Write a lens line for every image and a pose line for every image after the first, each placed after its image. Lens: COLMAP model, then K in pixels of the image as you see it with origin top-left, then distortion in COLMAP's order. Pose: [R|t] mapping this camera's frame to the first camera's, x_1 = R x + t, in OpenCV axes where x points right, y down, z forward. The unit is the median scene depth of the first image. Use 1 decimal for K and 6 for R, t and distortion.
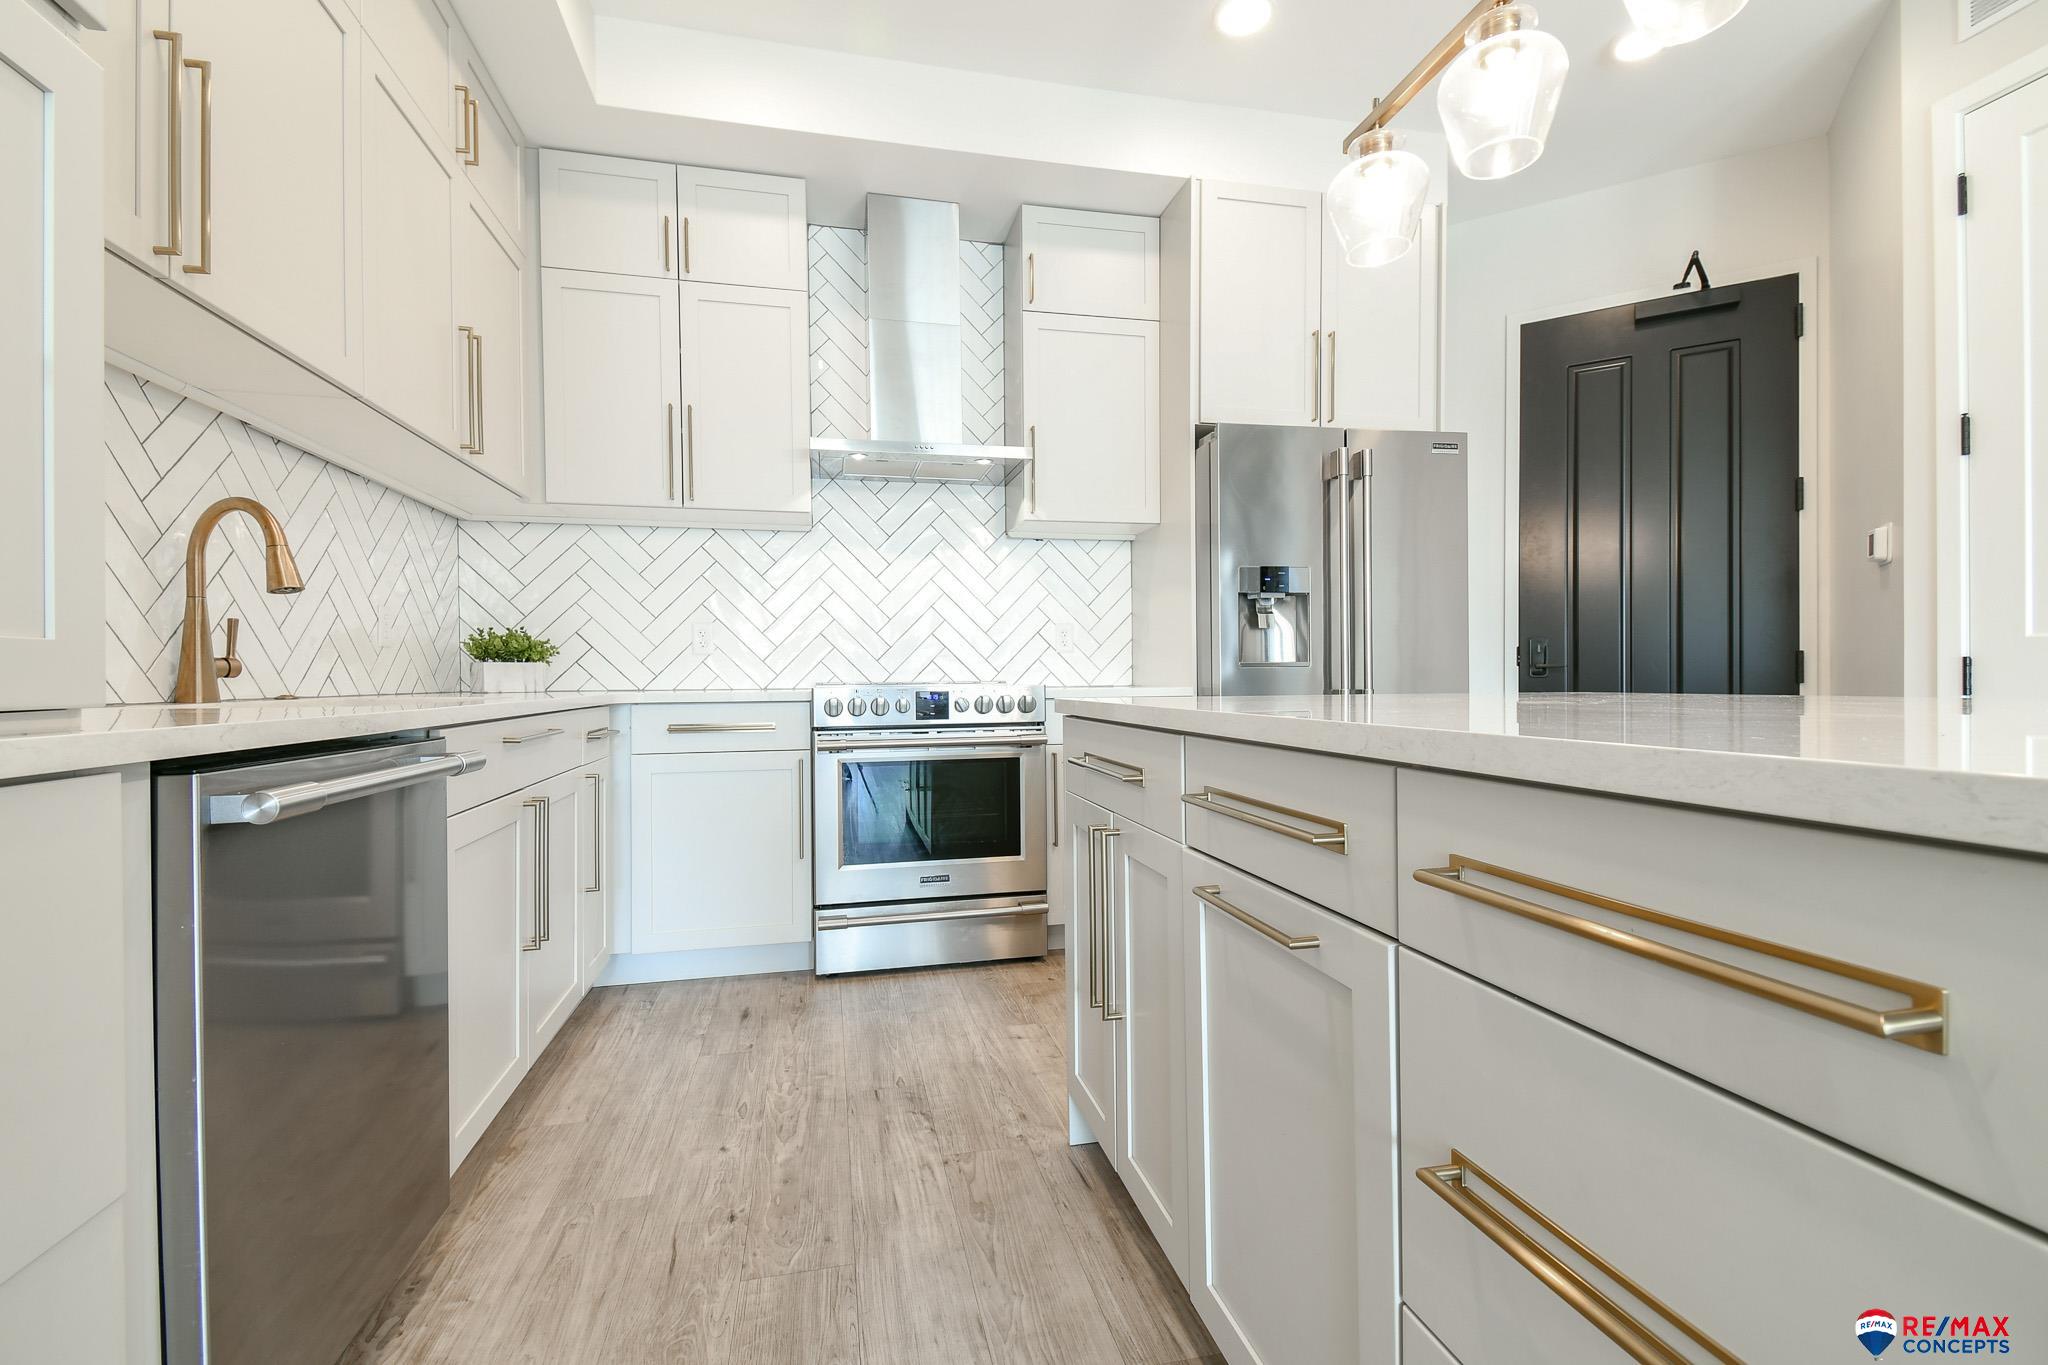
lens RADIAL K [[890.3, 0, 1022.4], [0, 890.3, 684.2], [0, 0, 1]] dist [0.042054, -0.023534]
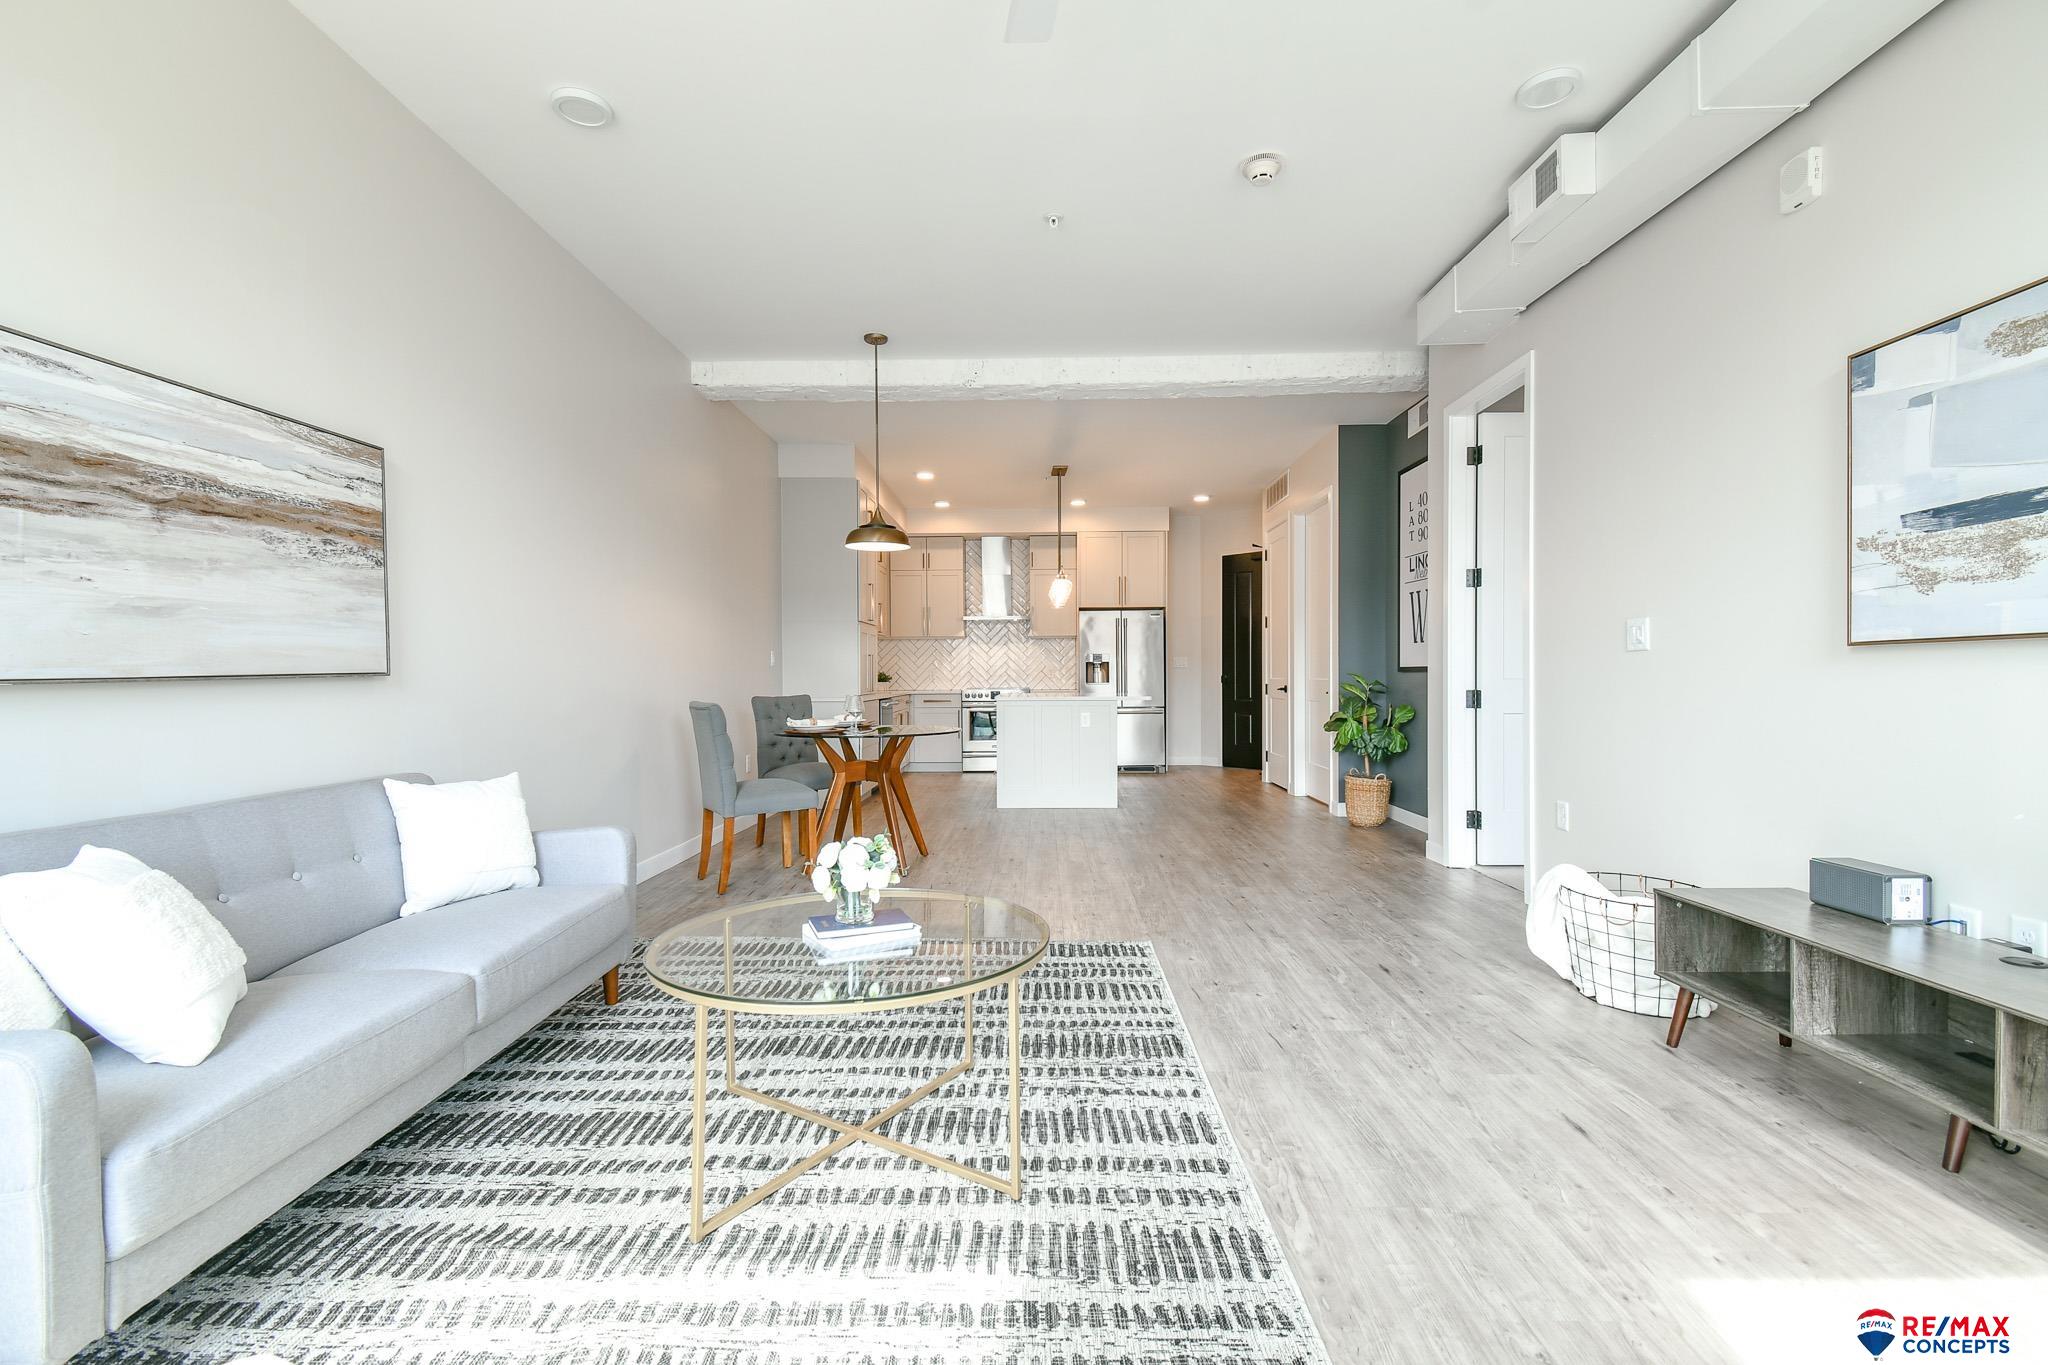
lens RADIAL K [[890.3, 0, 1022.4], [0, 890.3, 675.1], [0, 0, 1]] dist [0.042054, -0.023534]
pose [[0.972248, 0.001763, -0.233946, 0.795697], [-0.002511, 0.999993, -0.002900, -0.044055], [0.233940, 0.003407, 0.972245, -2.290502]]
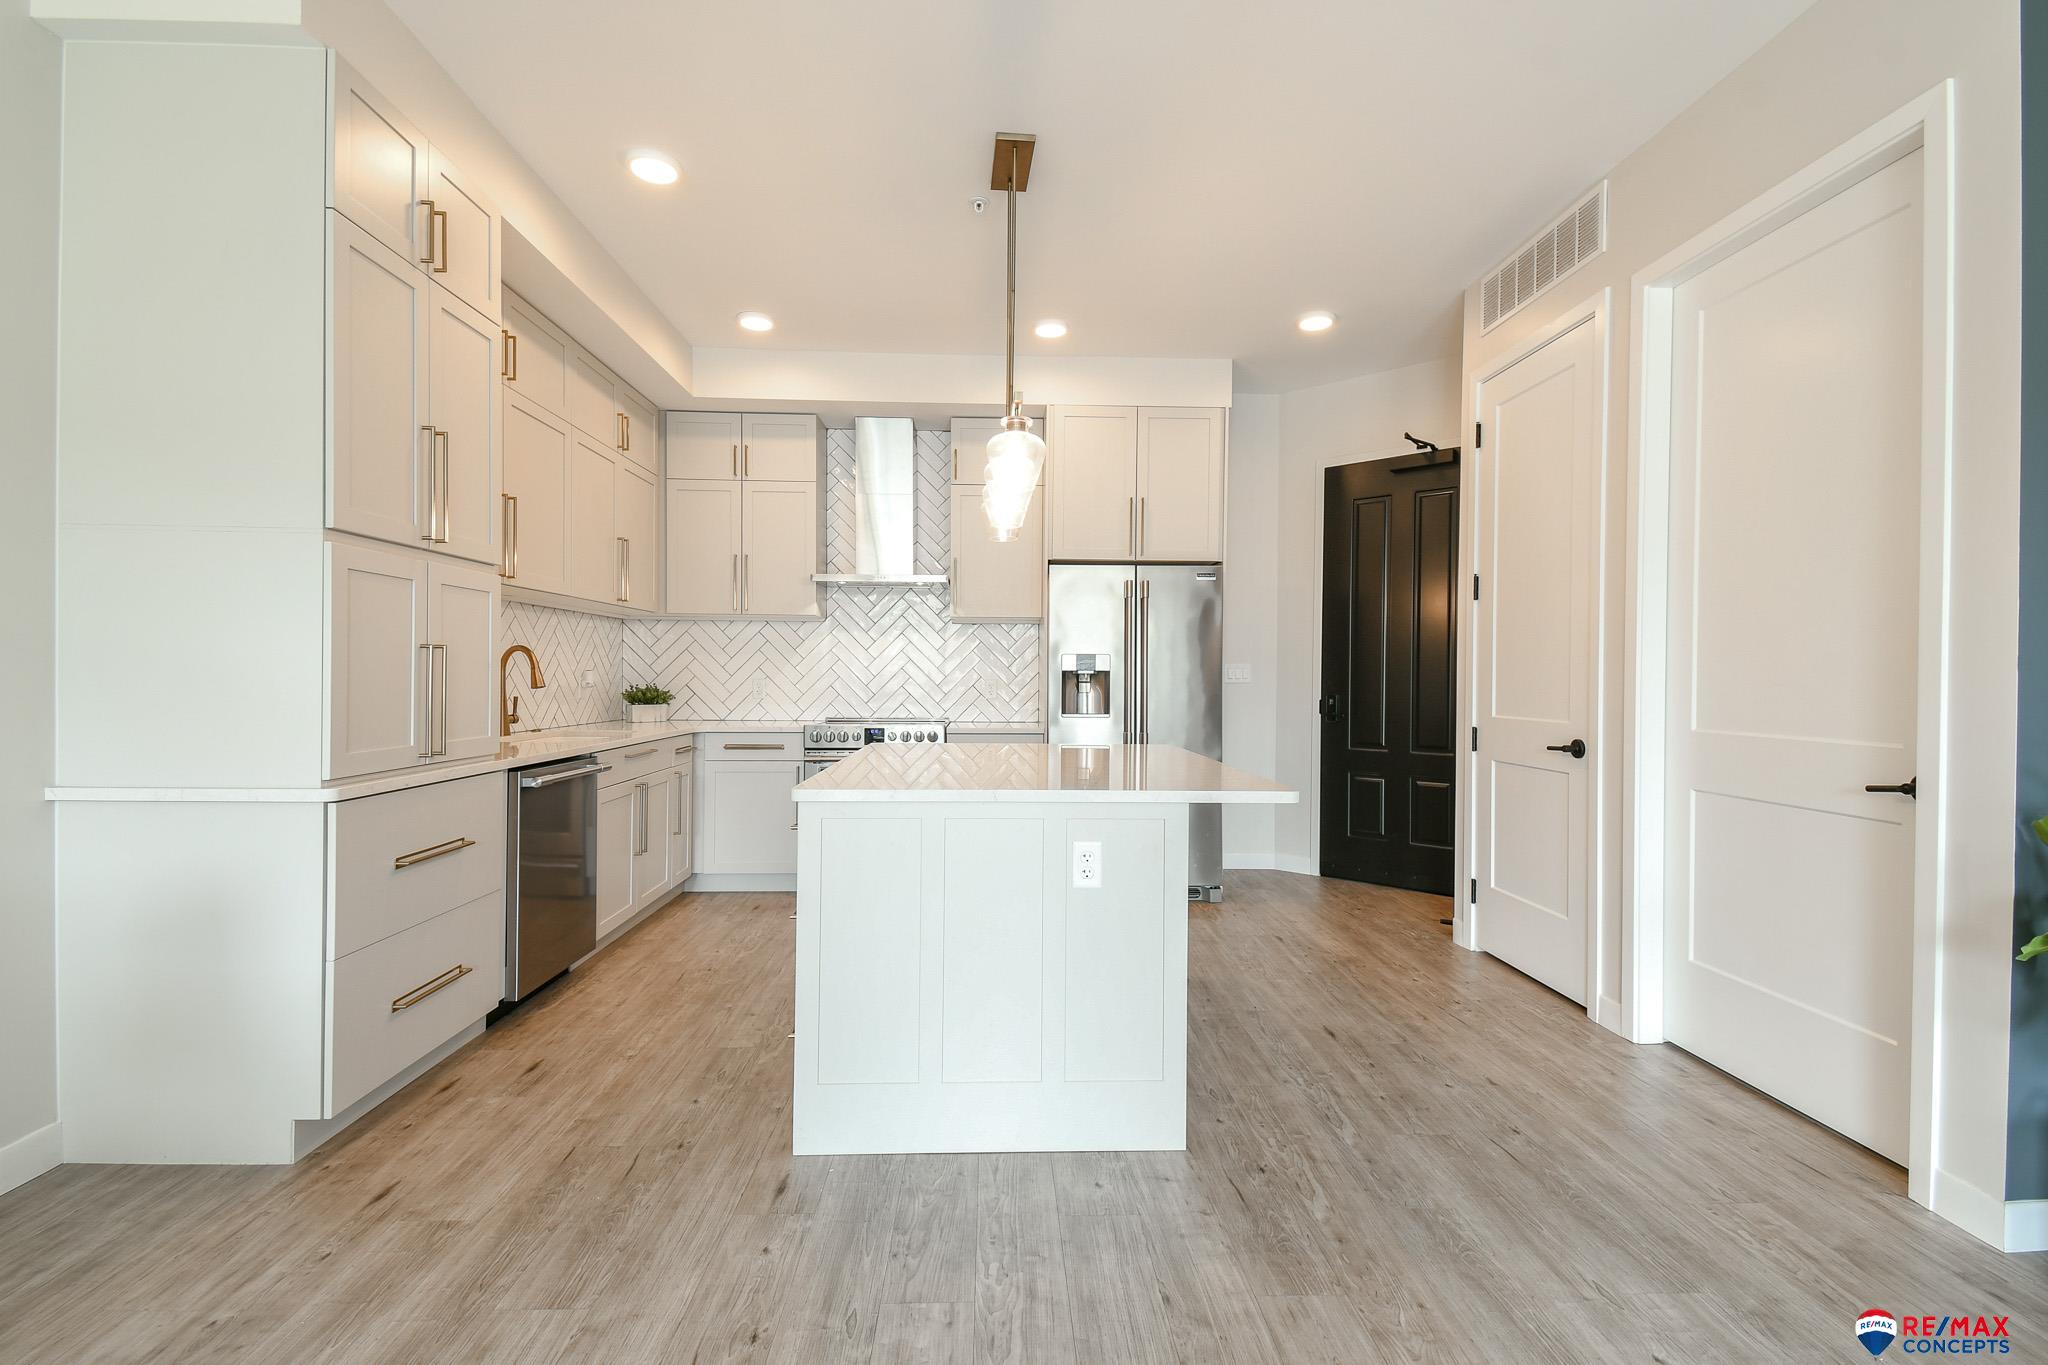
lens RADIAL K [[890.3, 0, 1027.3], [0, 890.3, 695.7], [0, 0, 1]] dist [0.042054, -0.023534]
pose [[0.985111, 0.019418, -0.170818, 0.463716], [-0.017225, 0.999749, 0.014309, -0.081313], [0.171053, -0.011153, 0.985199, -0.599637]]
